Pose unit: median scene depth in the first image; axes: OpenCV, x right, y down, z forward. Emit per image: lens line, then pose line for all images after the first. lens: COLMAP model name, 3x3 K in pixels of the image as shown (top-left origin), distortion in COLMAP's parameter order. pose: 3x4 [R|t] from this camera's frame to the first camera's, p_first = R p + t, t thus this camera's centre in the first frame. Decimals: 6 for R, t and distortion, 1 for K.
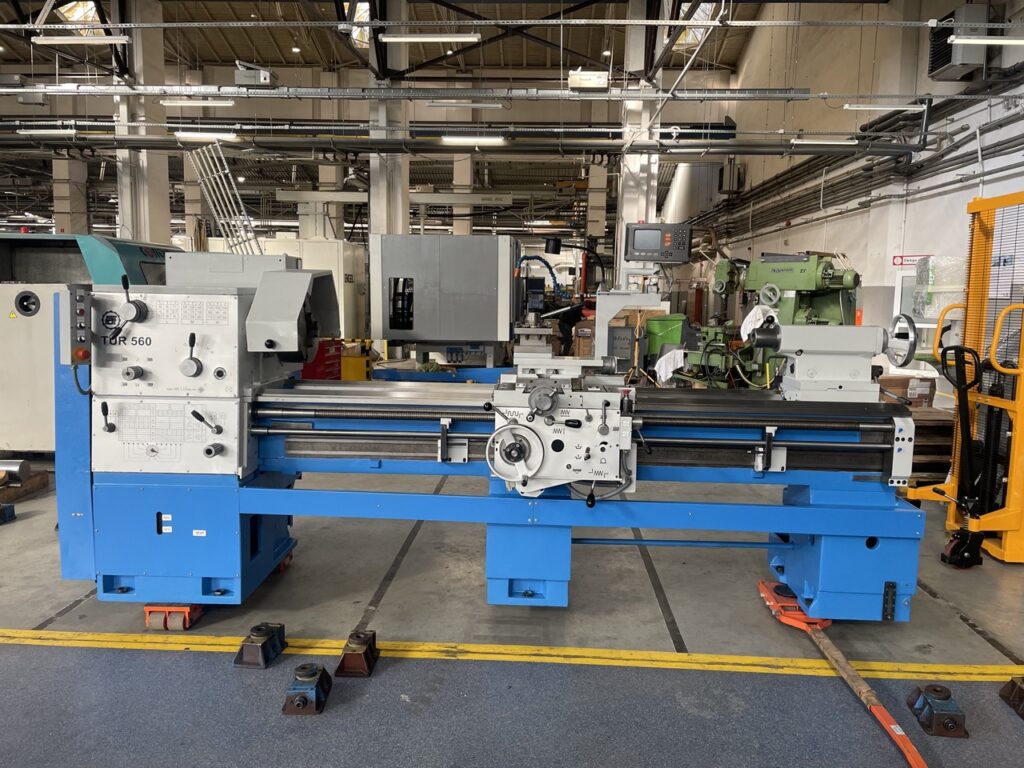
lens RADIAL K [[789.0, 0, 512.0], [0, 789.0, 382.1], [0, 0, 1]] dist [0.059030, -0.065402]
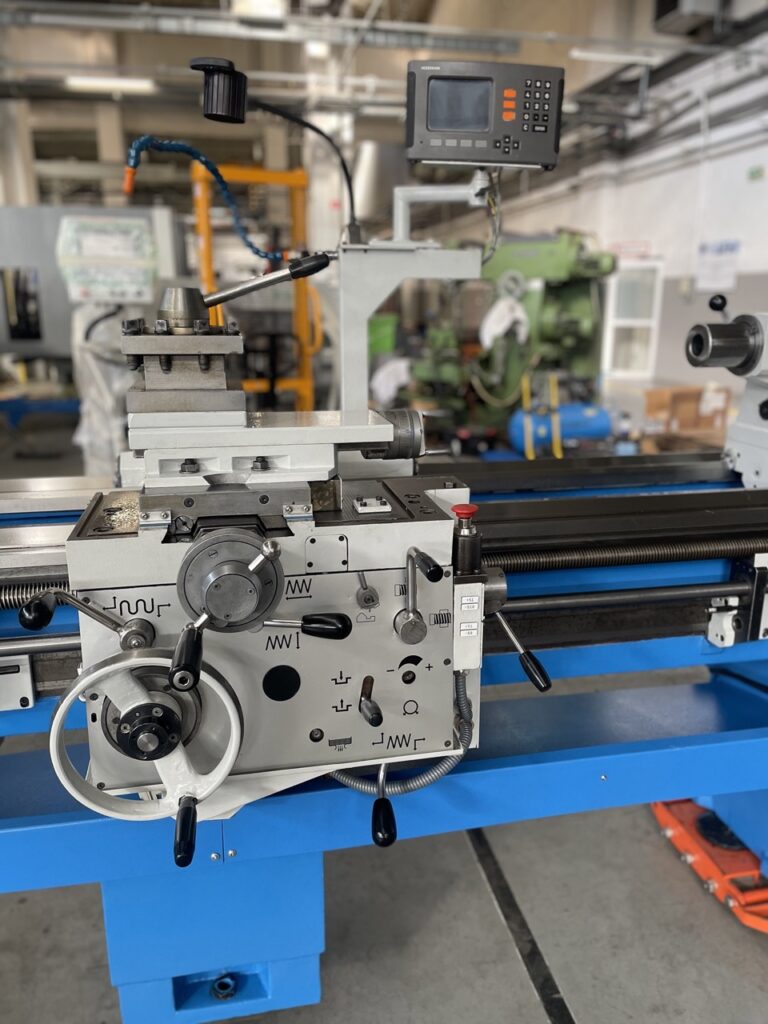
lens RADIAL K [[789.0, 0, 384.9], [0, 789.0, 511.4], [0, 0, 1]] dist [0.059030, -0.065402]
pose [[0.972619, -0.074637, 0.220093, 0.026370], [0.040606, 0.987036, 0.155276, -0.037903], [-0.228829, -0.142087, 0.963041, 0.563230]]
